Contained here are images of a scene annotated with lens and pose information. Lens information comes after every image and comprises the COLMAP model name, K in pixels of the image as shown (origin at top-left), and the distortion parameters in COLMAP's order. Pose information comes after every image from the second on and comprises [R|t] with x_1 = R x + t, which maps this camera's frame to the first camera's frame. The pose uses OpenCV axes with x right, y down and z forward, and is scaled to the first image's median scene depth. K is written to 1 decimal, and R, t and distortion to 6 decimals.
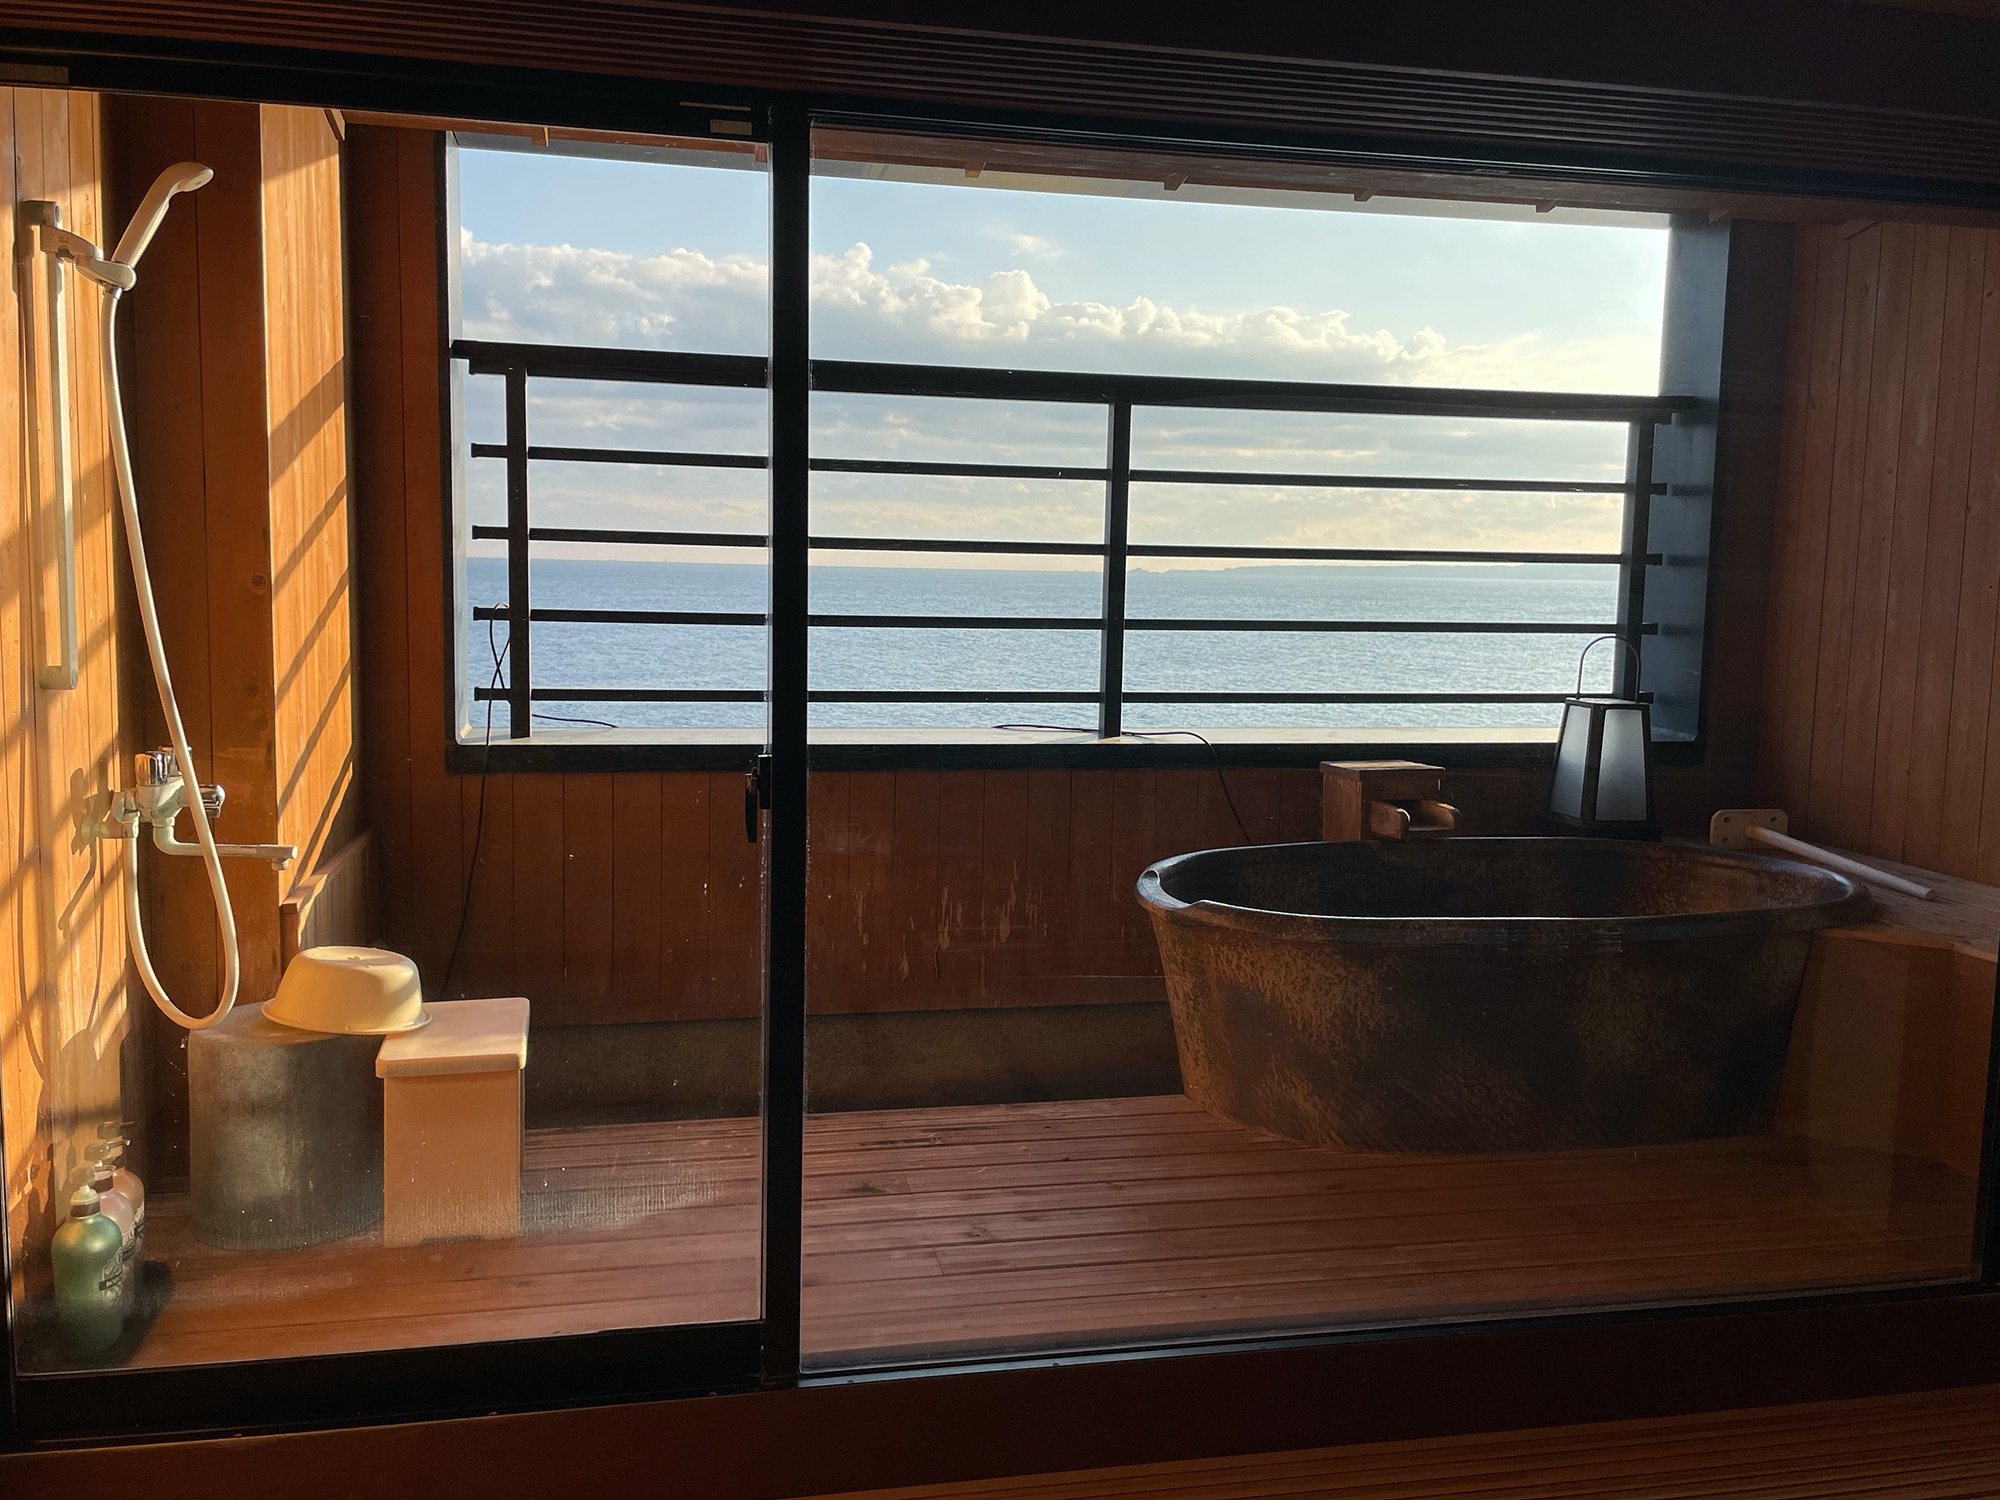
lens RADIAL K [[1593.1, 0, 972.7], [0, 1593.1, 739.2], [0, 0, 1]] dist [0.002529, -0.002365]
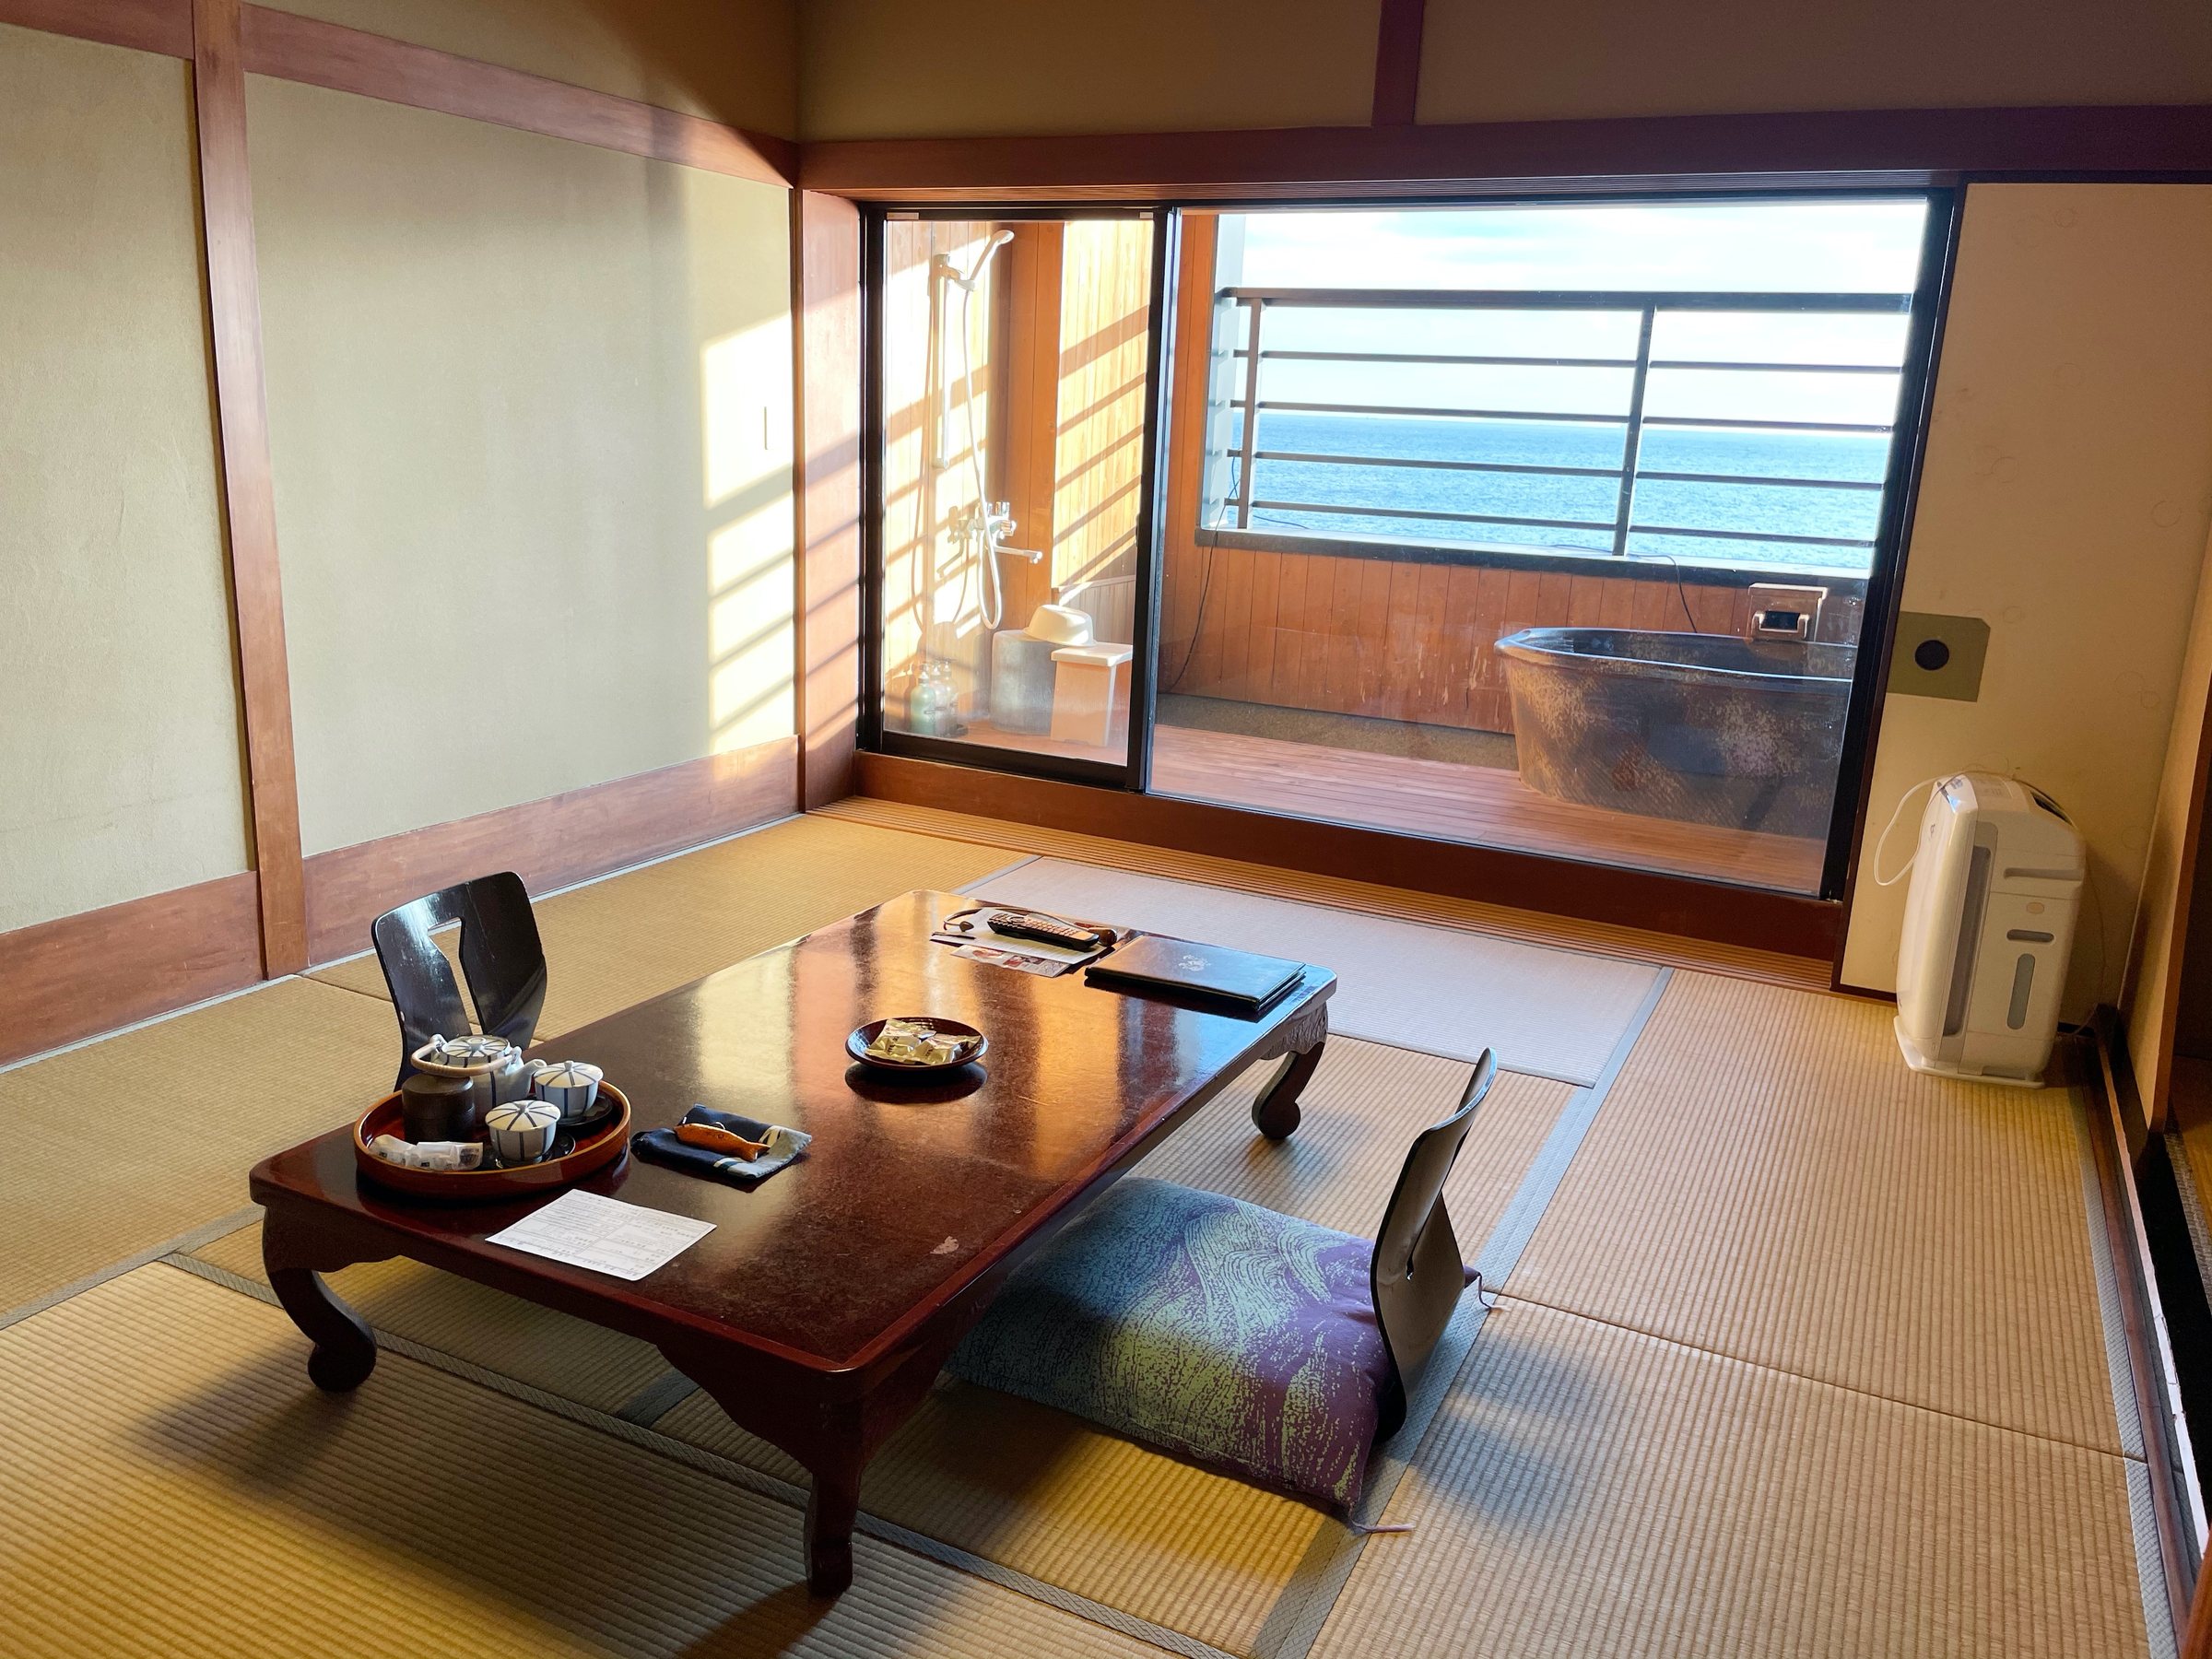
lens RADIAL K [[1652.1, 0, 1106.0], [0, 1652.1, 829.5], [0, 0, 1]] dist [0.081010, -0.001806]
pose [[0.779307, 0.166463, -0.604128, 0.736605], [-0.093382, 0.984157, 0.150717, 0.062498], [0.619646, -0.061040, 0.782505, -0.498224]]
